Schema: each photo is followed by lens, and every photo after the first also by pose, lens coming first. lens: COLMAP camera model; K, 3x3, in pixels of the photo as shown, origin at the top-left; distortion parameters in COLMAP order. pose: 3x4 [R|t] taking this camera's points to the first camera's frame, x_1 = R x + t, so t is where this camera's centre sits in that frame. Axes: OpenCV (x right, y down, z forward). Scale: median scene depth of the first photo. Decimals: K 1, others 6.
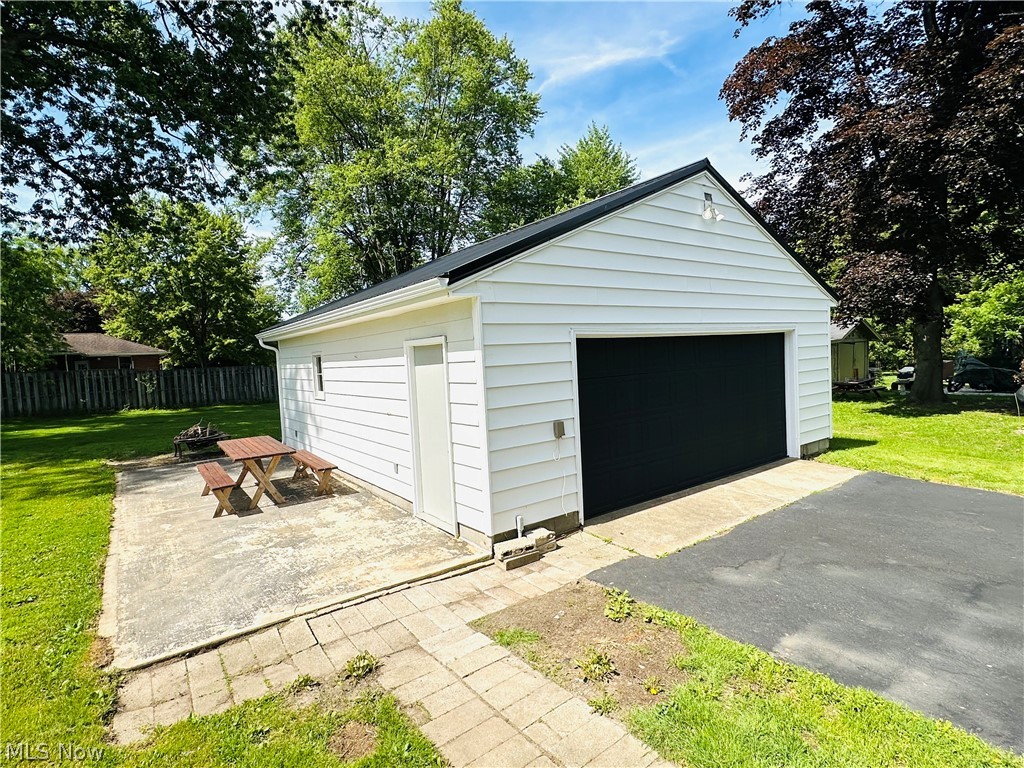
lens RADIAL K [[528.7, 0, 505.3], [0, 528.7, 386.7], [0, 0, 1]] dist [-0.000202, -0.000019]
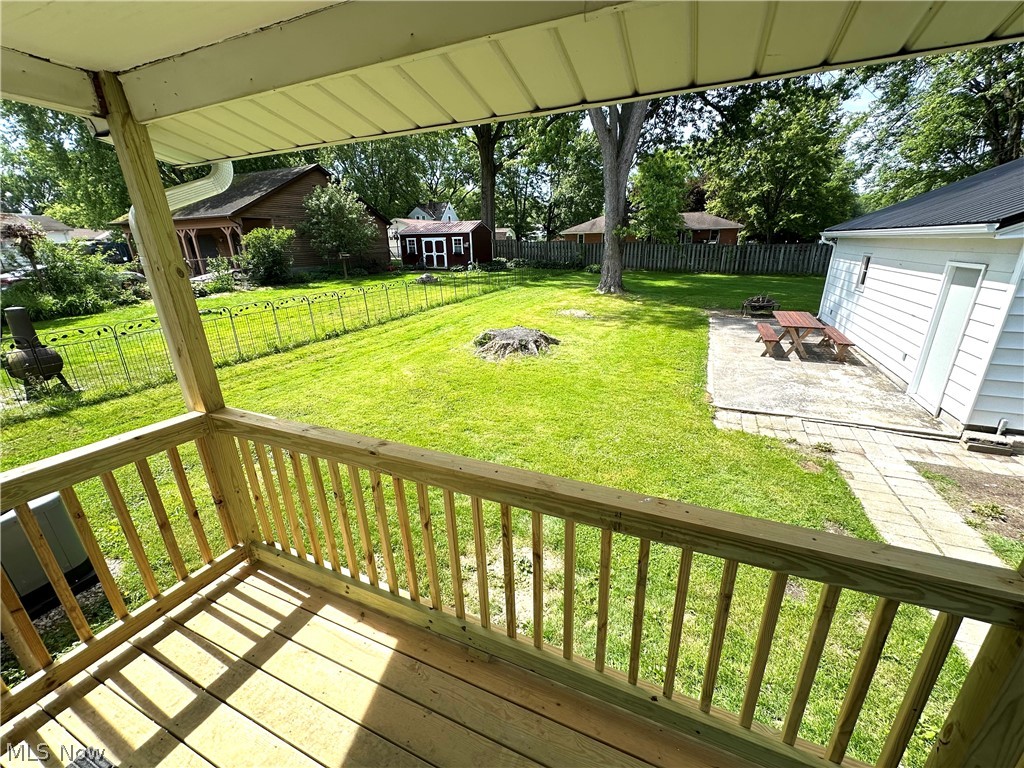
lens RADIAL K [[408.6, 0, 510.6], [0, 408.6, 383.7], [0, 0, 1]] dist [-0.001443, -0.000708]
pose [[0.497581, 0.318579, -0.806797, 0.153128], [-0.050877, 0.939231, 0.339495, -0.082370], [0.865924, -0.127878, 0.483552, -0.375934]]
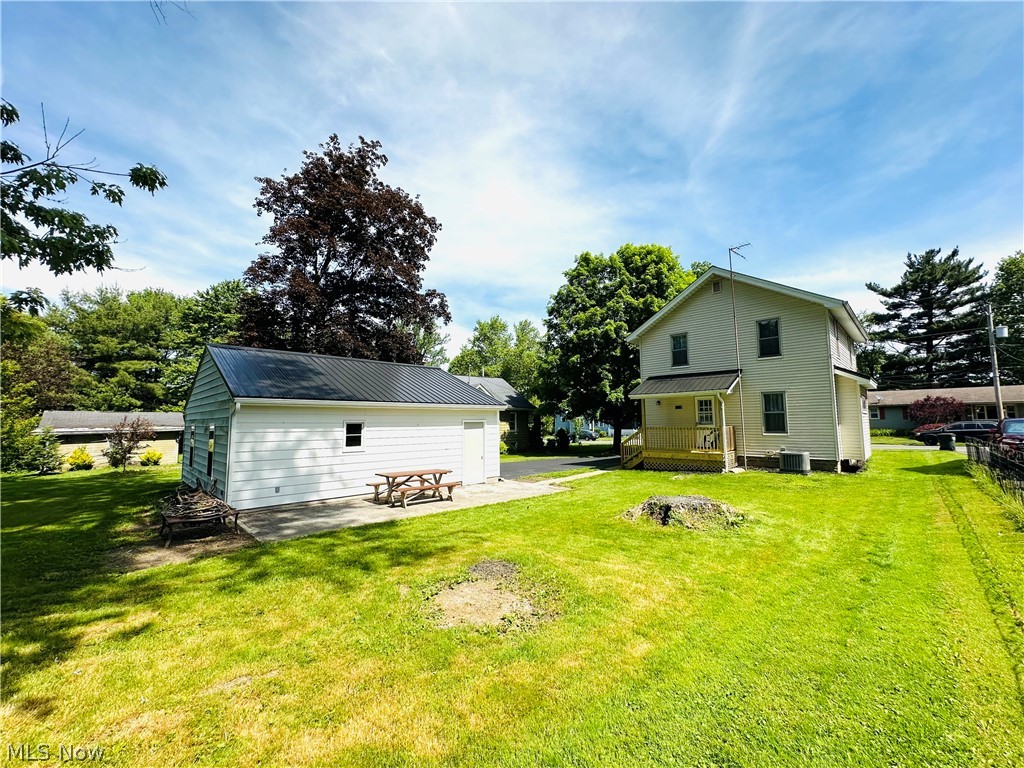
lens RADIAL K [[408.6, 0, 510.6], [0, 408.6, 383.7], [0, 0, 1]] dist [-0.001443, -0.000708]
pose [[-0.149088, 0.143286, 0.978387, -2.153226], [0.071289, 0.988428, -0.133894, 0.027947], [-0.986251, 0.049786, -0.157577, 0.995058]]
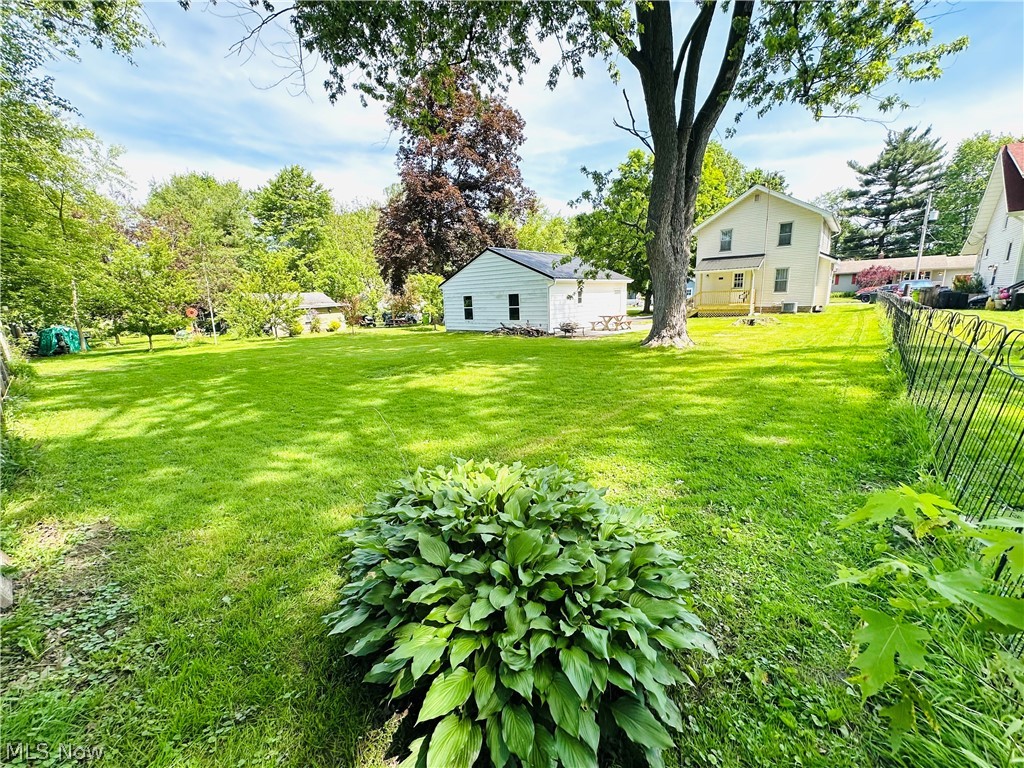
lens RADIAL K [[408.6, 0, 510.6], [0, 408.6, 383.7], [0, 0, 1]] dist [-0.001443, -0.000708]
pose [[-0.226482, -0.143831, 0.963337, -3.398379], [0.102074, 0.980086, 0.170329, 0.027209], [-0.968652, 0.136908, -0.207291, 2.586650]]
